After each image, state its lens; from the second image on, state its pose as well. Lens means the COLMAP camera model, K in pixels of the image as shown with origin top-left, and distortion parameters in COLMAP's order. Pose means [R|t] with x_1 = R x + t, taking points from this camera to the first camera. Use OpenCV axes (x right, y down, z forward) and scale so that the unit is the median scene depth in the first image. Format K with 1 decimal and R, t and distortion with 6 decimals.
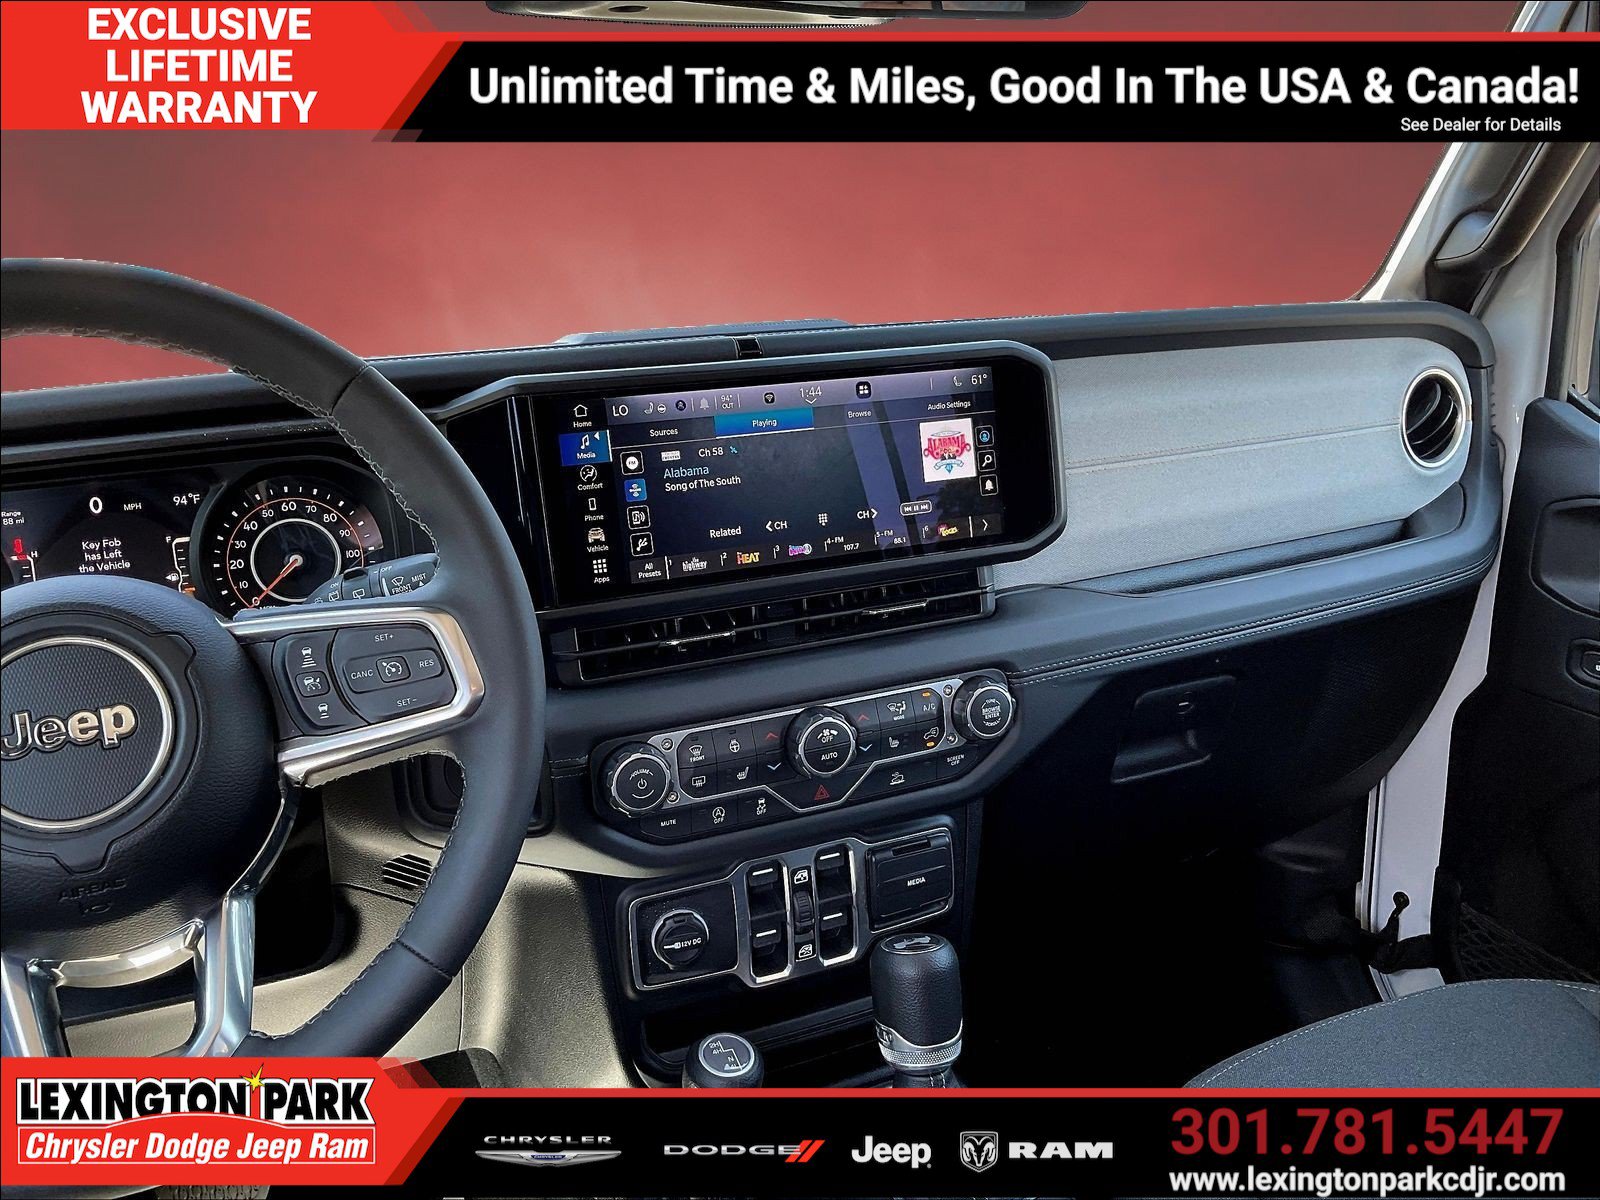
lens RADIAL K [[1200.3, 0, 800.0], [0, 1200.3, 600.0], [0, 0, 1]] dist [-0.004999, -0.004760]
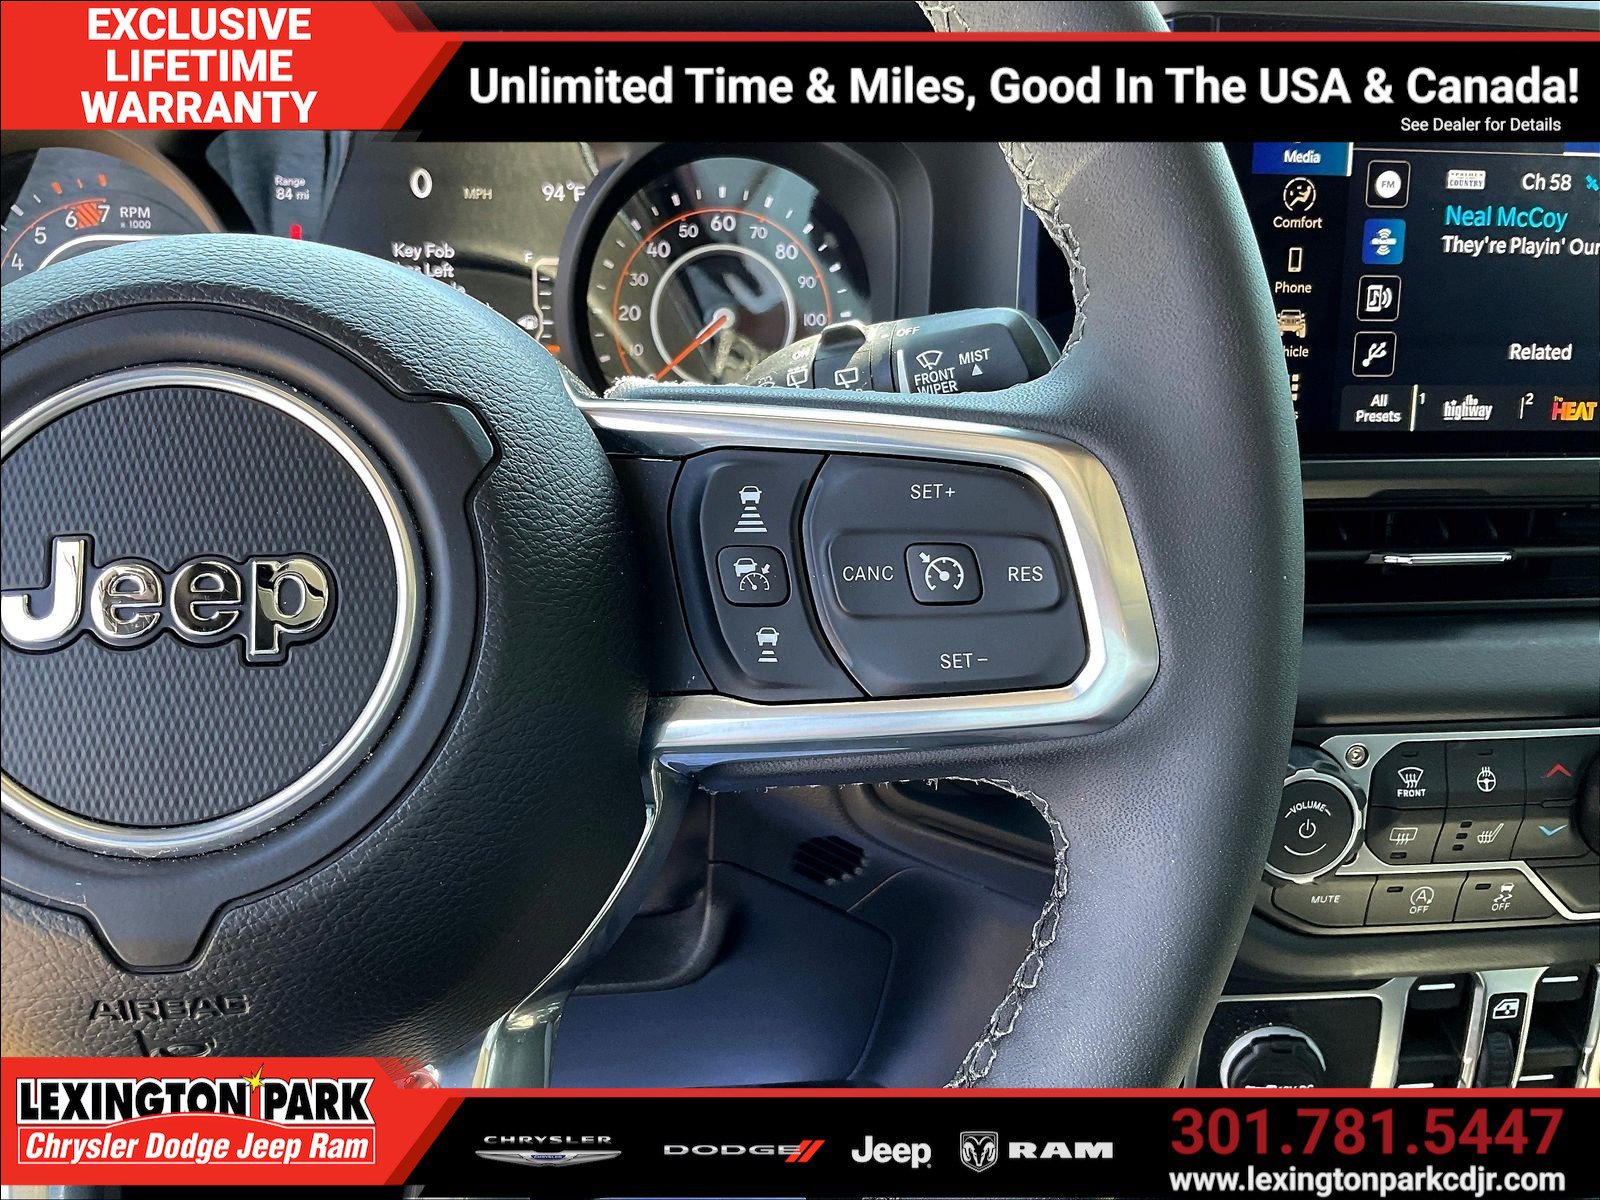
lens RADIAL K [[1332.8, 0, 800.0], [0, 1332.8, 600.0], [0, 0, 1]] dist [0.063239, -0.255352]
pose [[0.941336, 0.161400, -0.296371, -0.177313], [-0.127651, 0.983259, 0.130025, 0.012212], [0.312395, -0.084565, 0.946181, 0.400308]]
